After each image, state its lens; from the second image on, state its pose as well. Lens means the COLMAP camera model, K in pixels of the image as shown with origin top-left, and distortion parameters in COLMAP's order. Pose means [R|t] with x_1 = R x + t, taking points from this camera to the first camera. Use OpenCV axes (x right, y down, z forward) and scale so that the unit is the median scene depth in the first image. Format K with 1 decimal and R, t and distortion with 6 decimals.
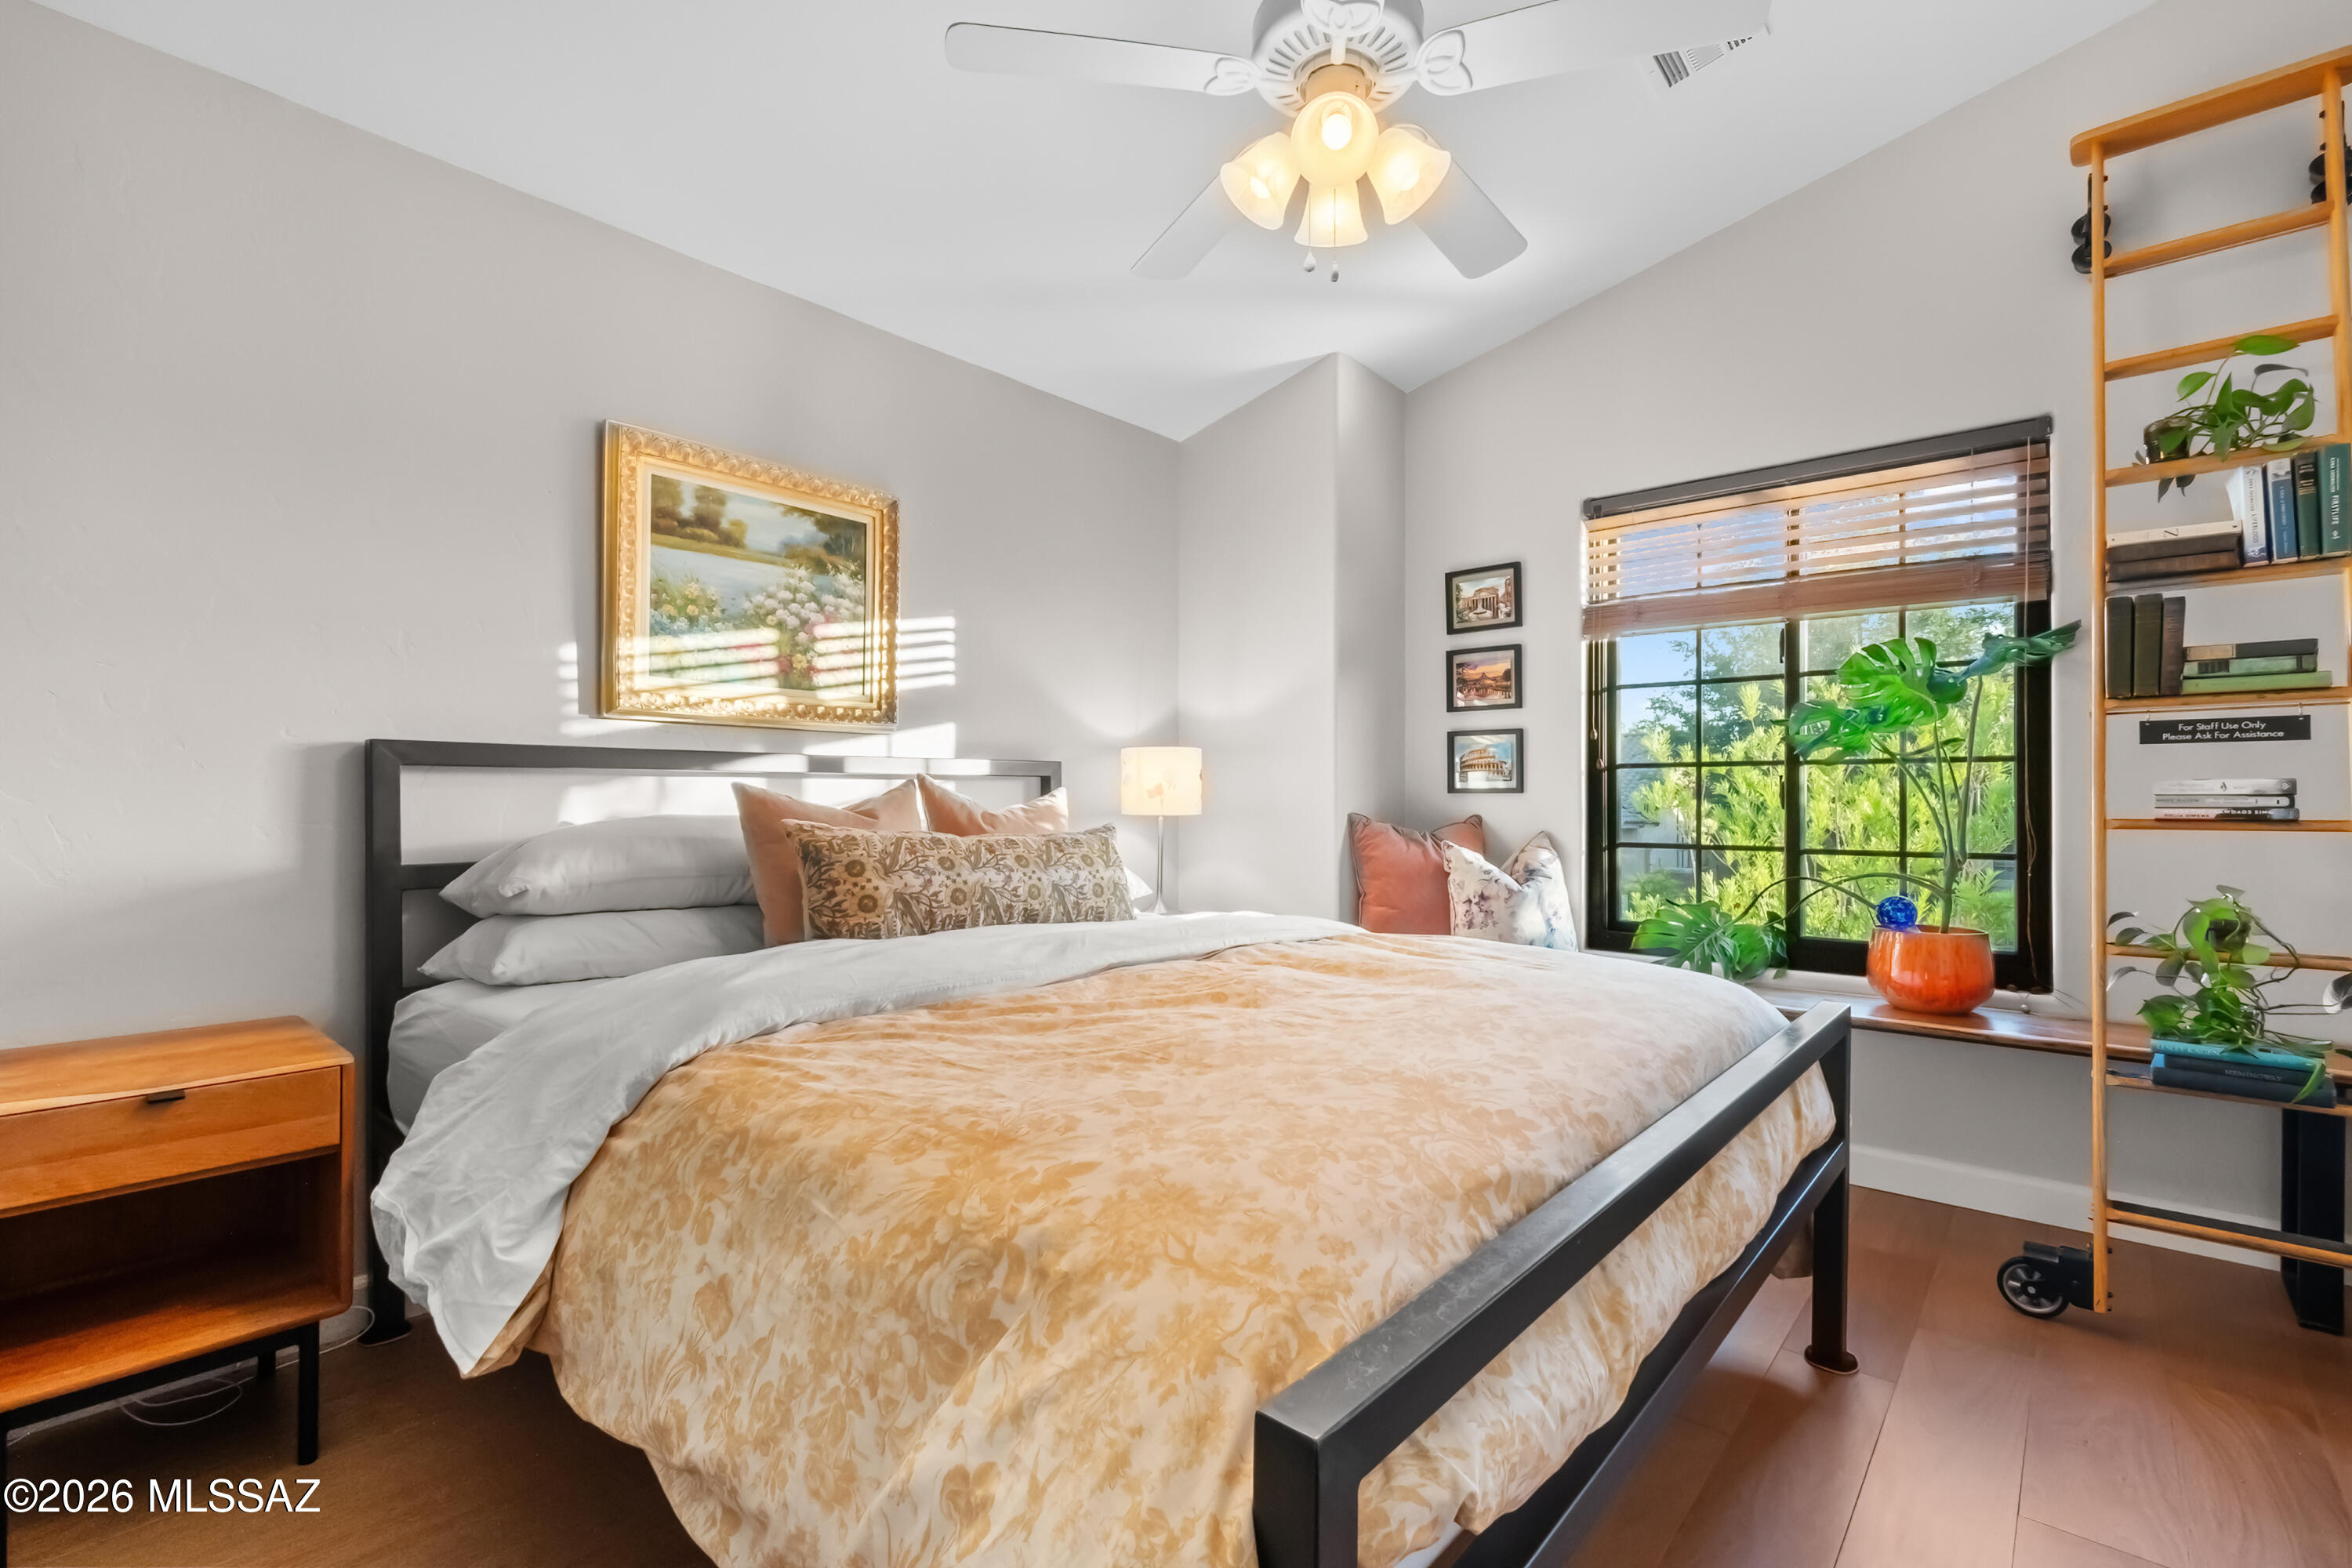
lens RADIAL K [[1066.8, 0, 1179.6], [0, 1066.8, 792.4], [0, 0, 1]] dist [-0.001266, -0.000917]
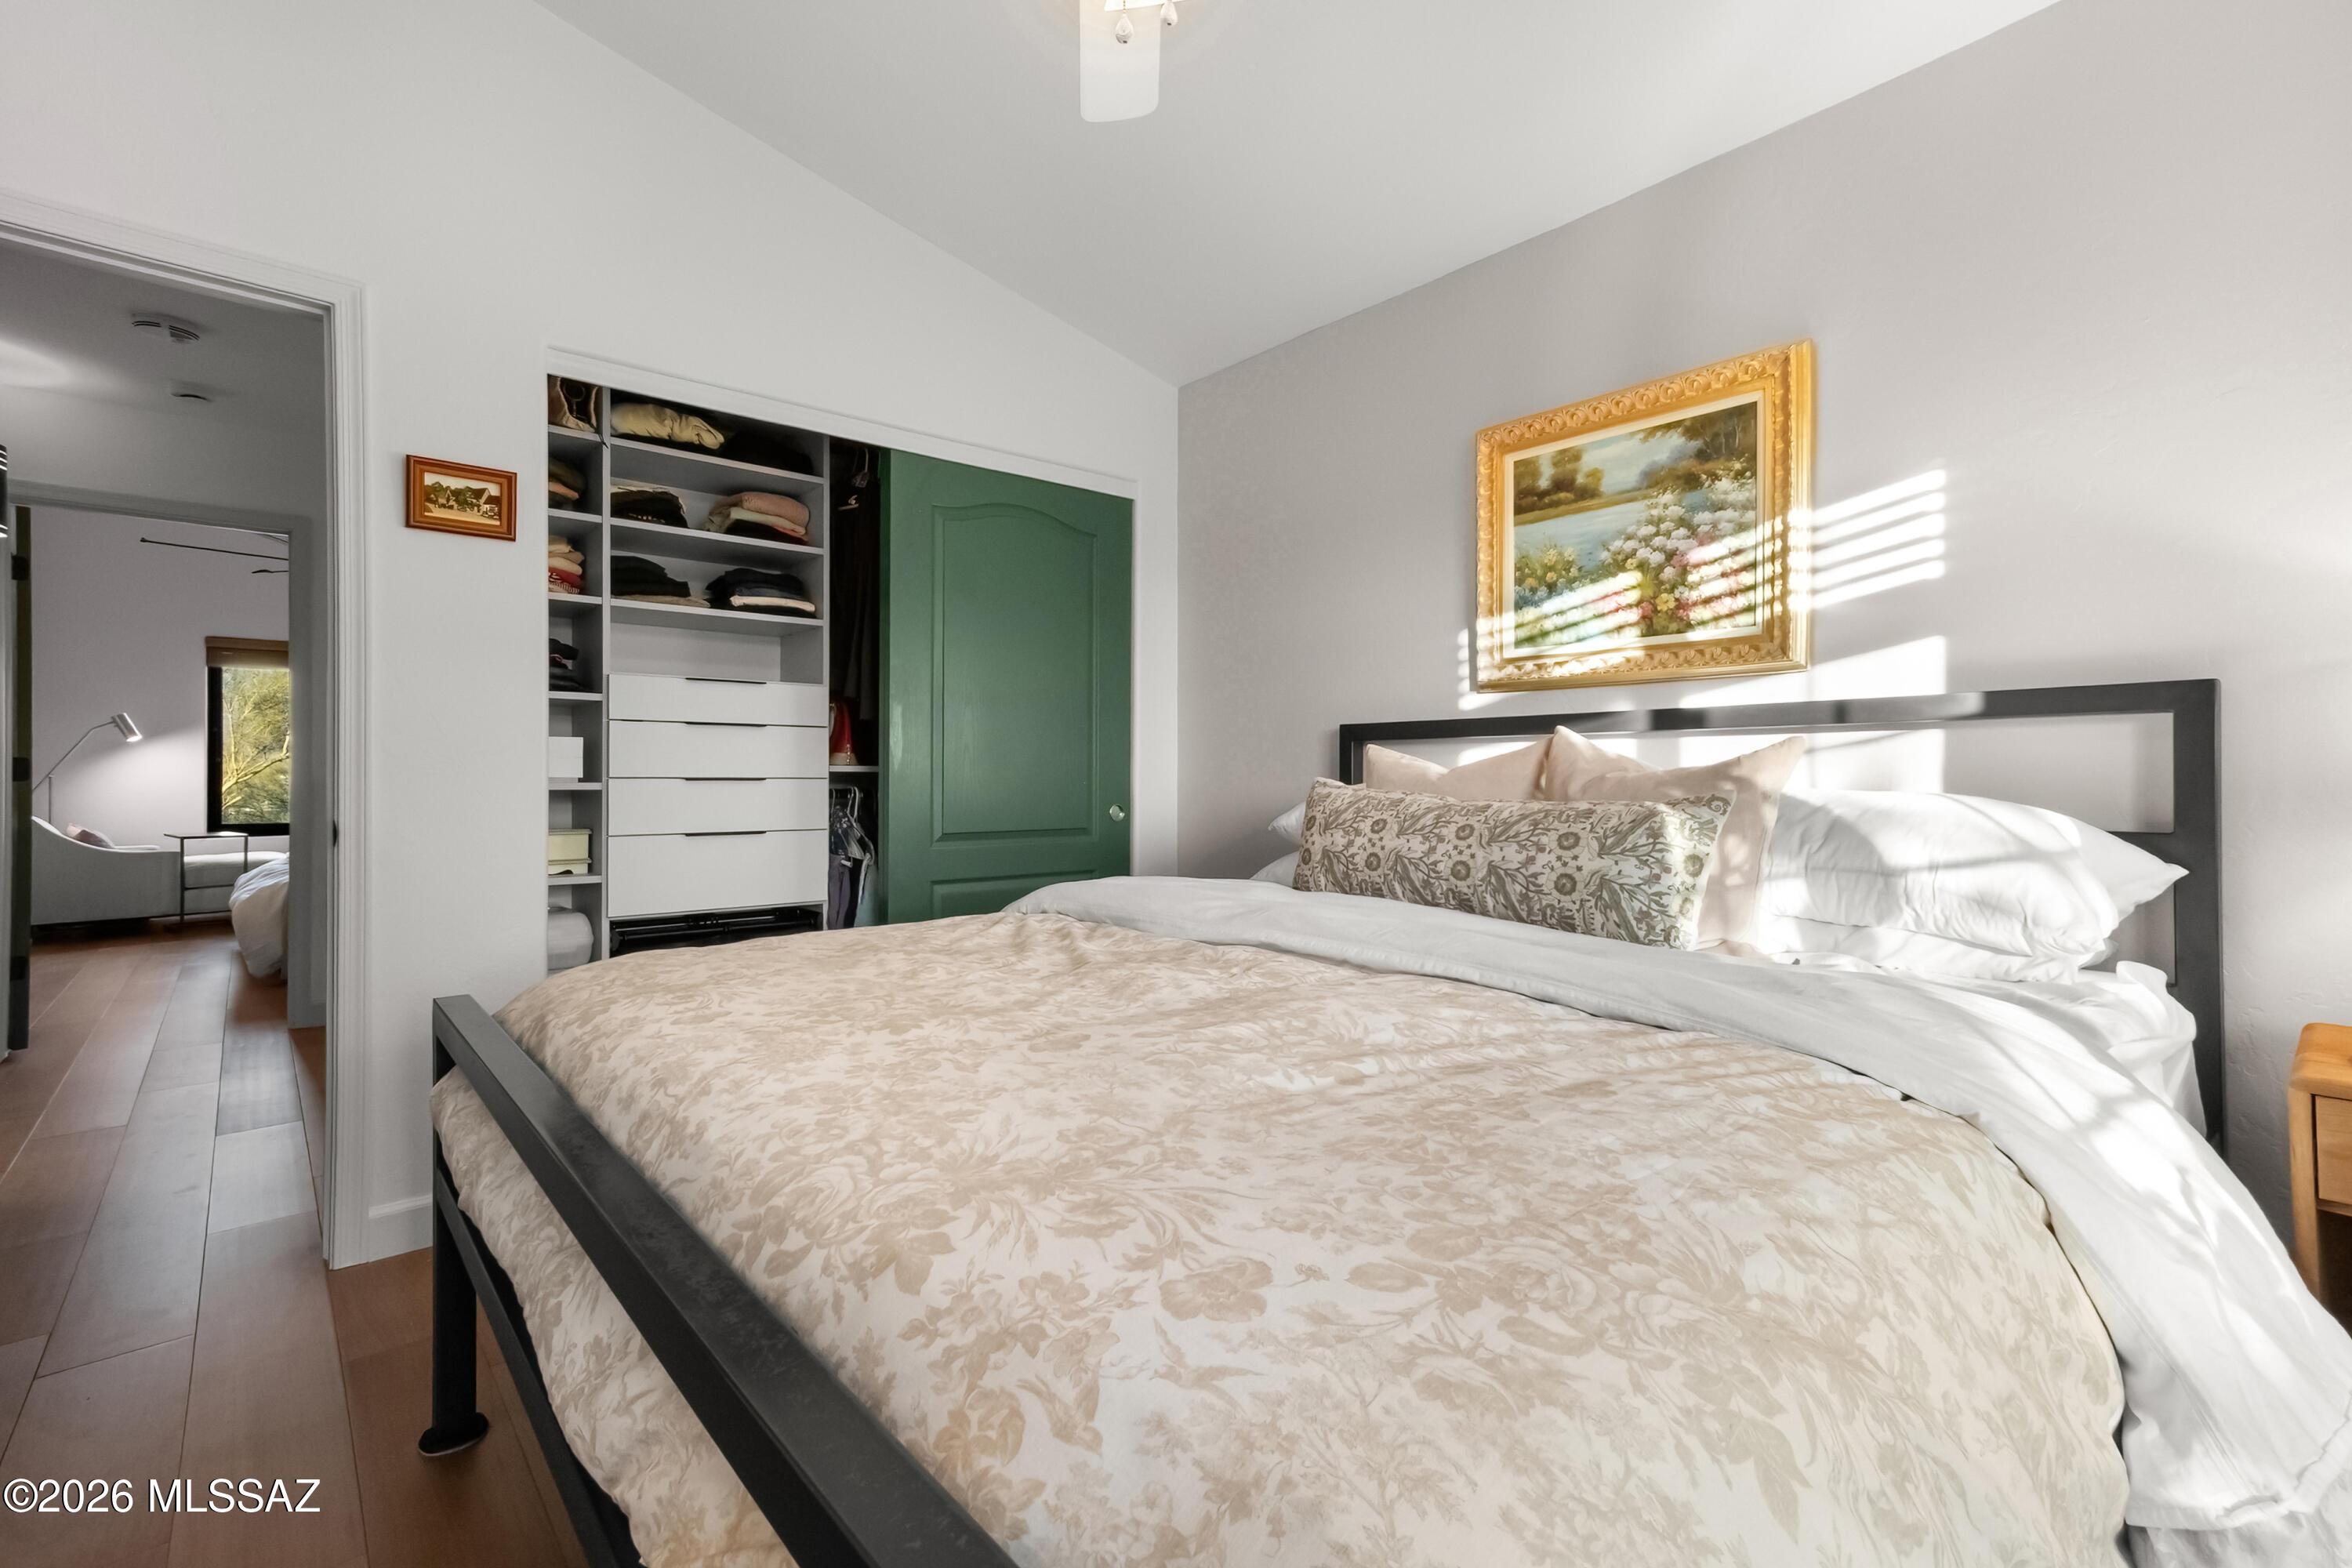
lens RADIAL K [[1066.8, 0, 1229.6], [0, 1066.8, 771.8], [0, 0, 1]] dist [-0.001266, -0.000917]
pose [[-0.129195, -0.003009, -0.991615, 0.573725], [0.010042, 0.999940, -0.004343, 0.017585], [0.991568, -0.010518, -0.129157, 0.787403]]
